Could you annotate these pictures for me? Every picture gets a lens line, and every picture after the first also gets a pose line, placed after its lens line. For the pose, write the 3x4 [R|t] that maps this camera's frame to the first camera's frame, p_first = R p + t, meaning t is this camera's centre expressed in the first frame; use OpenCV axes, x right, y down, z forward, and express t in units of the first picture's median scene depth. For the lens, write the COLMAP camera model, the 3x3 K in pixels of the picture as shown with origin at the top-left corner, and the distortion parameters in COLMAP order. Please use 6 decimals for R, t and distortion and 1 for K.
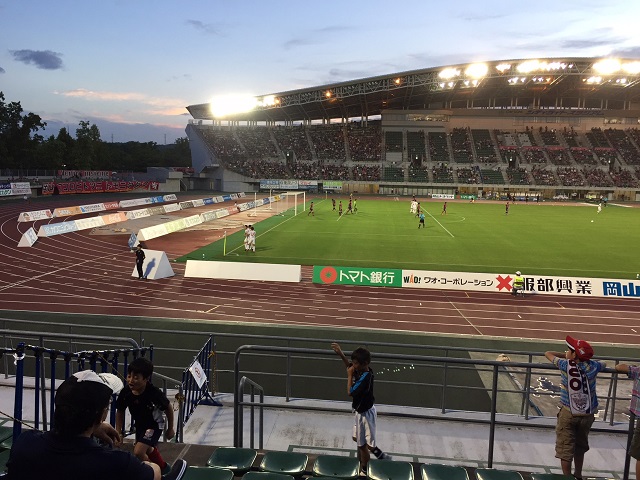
lens RADIAL K [[547.2, 0, 320.0], [0, 547.2, 240.0], [0, 0, 1]] dist [0.068824, -0.090973]
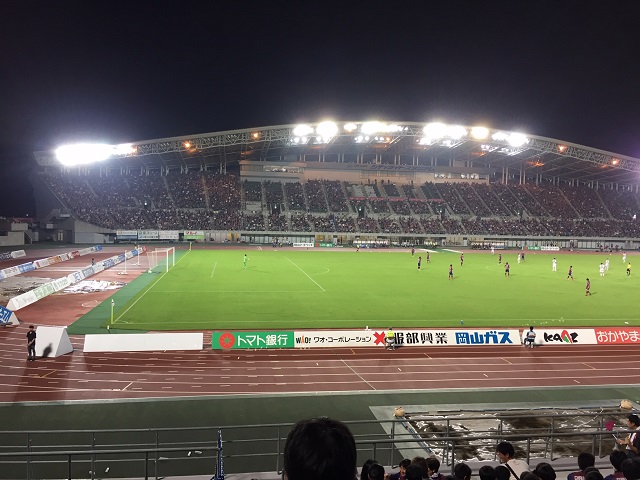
lens RADIAL K [[547.2, 0, 320.0], [0, 547.2, 240.0], [0, 0, 1]] dist [0.068824, -0.090973]
pose [[0.964315, -0.014839, 0.264342, -0.021442], [0.034853, 0.996854, -0.071187, -0.011739], [-0.262454, 0.077860, 0.961798, -0.023942]]
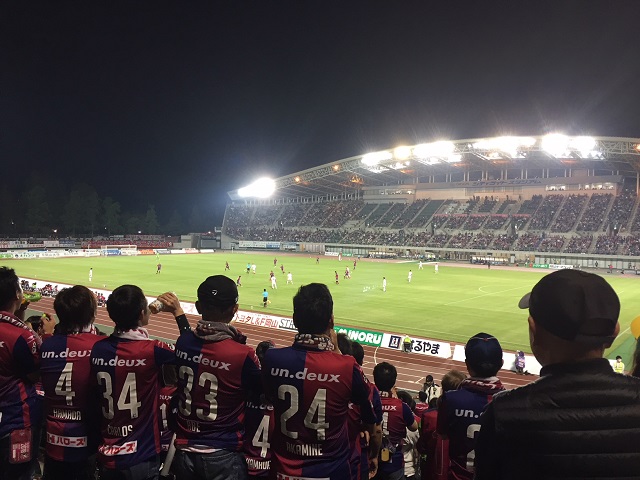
lens RADIAL K [[547.2, 0, 320.0], [0, 547.2, 240.0], [0, 0, 1]] dist [0.068824, -0.090973]
pose [[0.859680, 0.003919, -0.510818, 0.824913], [-0.065552, 0.992549, -0.102706, 0.022095], [0.506610, 0.121780, 0.853532, -0.123842]]
